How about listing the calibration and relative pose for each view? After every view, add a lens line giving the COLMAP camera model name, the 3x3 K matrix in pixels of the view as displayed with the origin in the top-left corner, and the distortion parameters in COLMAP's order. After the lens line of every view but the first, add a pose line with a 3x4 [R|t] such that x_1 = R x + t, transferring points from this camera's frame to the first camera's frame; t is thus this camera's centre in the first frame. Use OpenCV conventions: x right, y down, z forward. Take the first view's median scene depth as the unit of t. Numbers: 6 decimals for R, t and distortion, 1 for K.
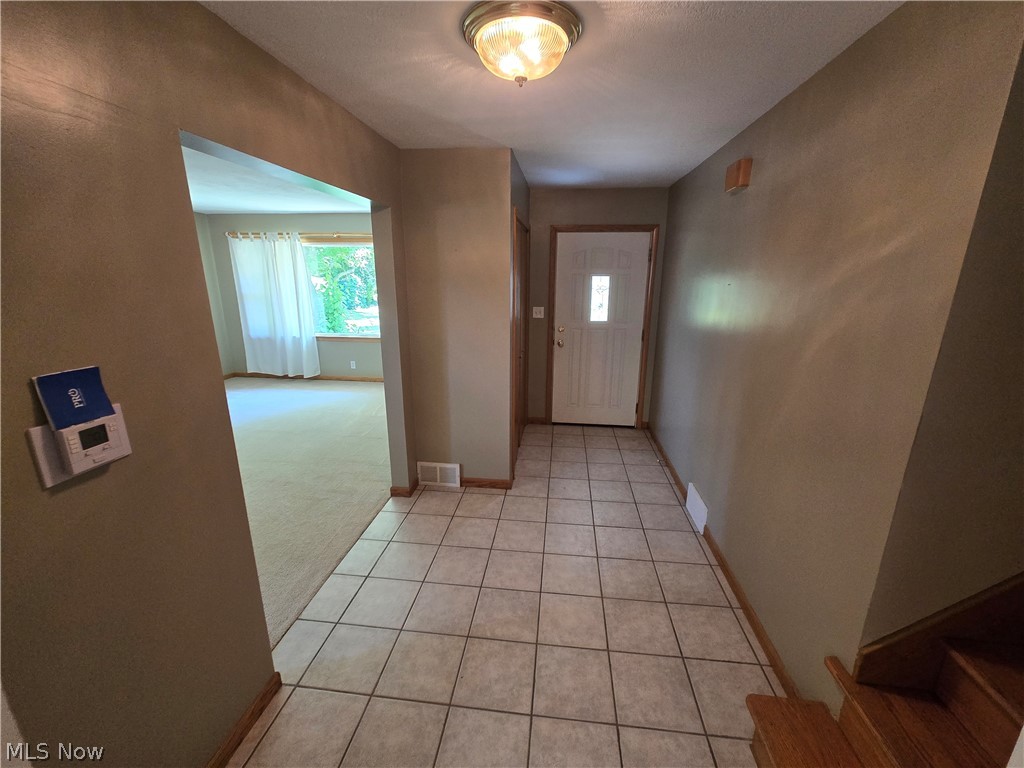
lens RADIAL K [[420.0, 0, 514.3], [0, 420.0, 383.6], [0, 0, 1]] dist [-0.001804, -0.000095]
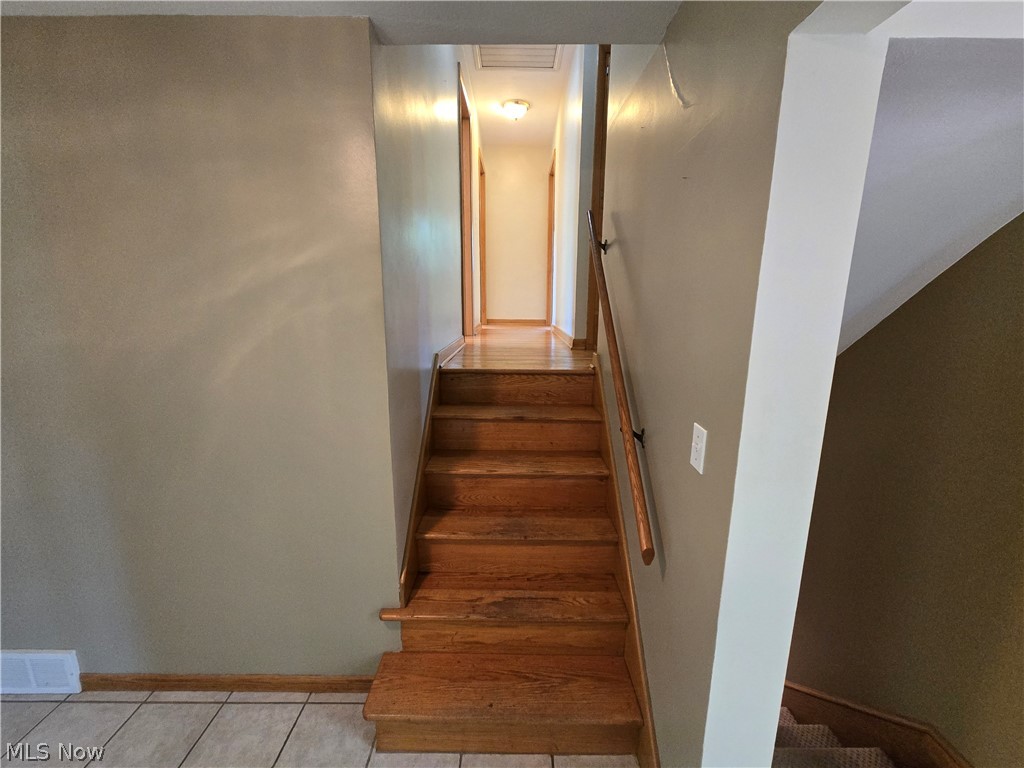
lens RADIAL K [[420.0, 0, 511.6], [0, 420.0, 383.0], [0, 0, 1]] dist [-0.001804, -0.000095]
pose [[-0.118290, -0.207194, 0.971122, -0.198818], [0.247347, 0.941013, 0.230899, -0.085045], [-0.961679, 0.267517, -0.060064, 0.396645]]
